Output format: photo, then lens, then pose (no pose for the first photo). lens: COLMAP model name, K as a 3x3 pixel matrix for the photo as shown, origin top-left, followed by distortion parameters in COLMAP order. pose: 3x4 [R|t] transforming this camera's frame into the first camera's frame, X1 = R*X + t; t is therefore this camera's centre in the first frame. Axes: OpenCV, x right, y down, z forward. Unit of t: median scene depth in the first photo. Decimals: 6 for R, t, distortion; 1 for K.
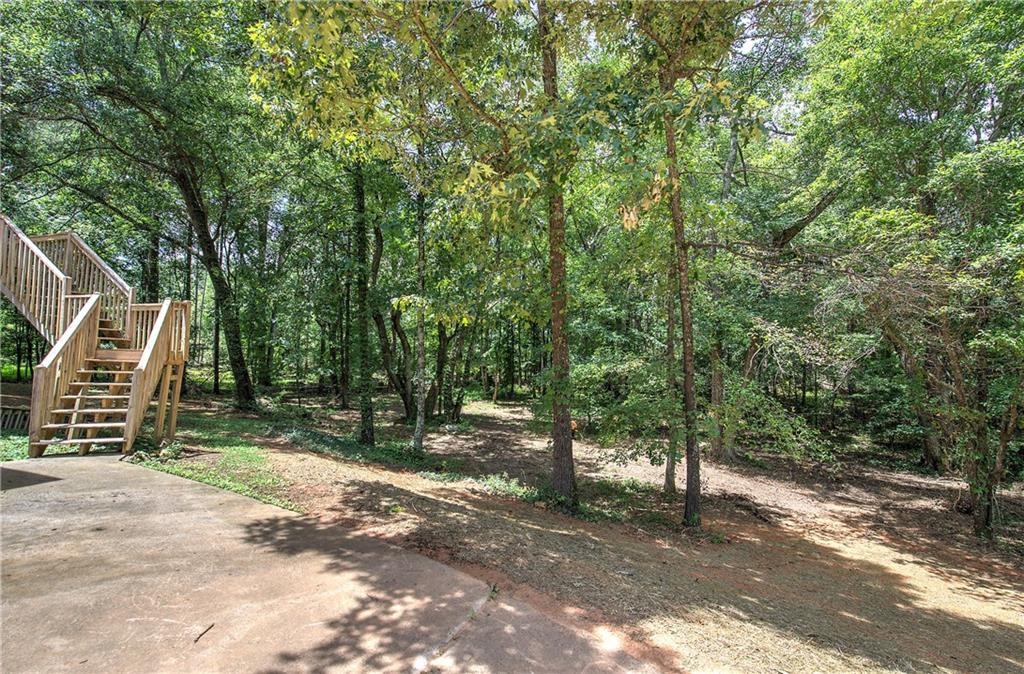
lens RADIAL K [[431.6, 0, 516.6], [0, 431.6, 335.4], [0, 0, 1]] dist [-0.007102, 0.003527]
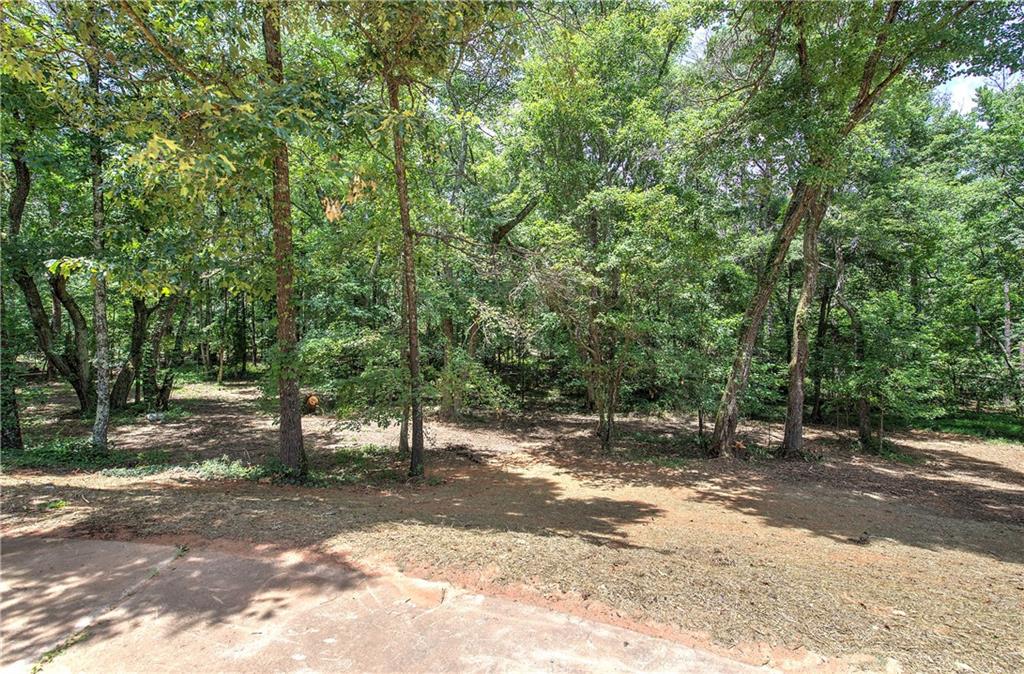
lens RADIAL K [[431.6, 0, 516.6], [0, 431.6, 335.4], [0, 0, 1]] dist [-0.007102, 0.003527]
pose [[0.859033, -0.009619, 0.511830, 0.038005], [-0.020712, 0.998352, 0.053524, -0.004873], [-0.511501, -0.056580, 0.857418, -0.101246]]
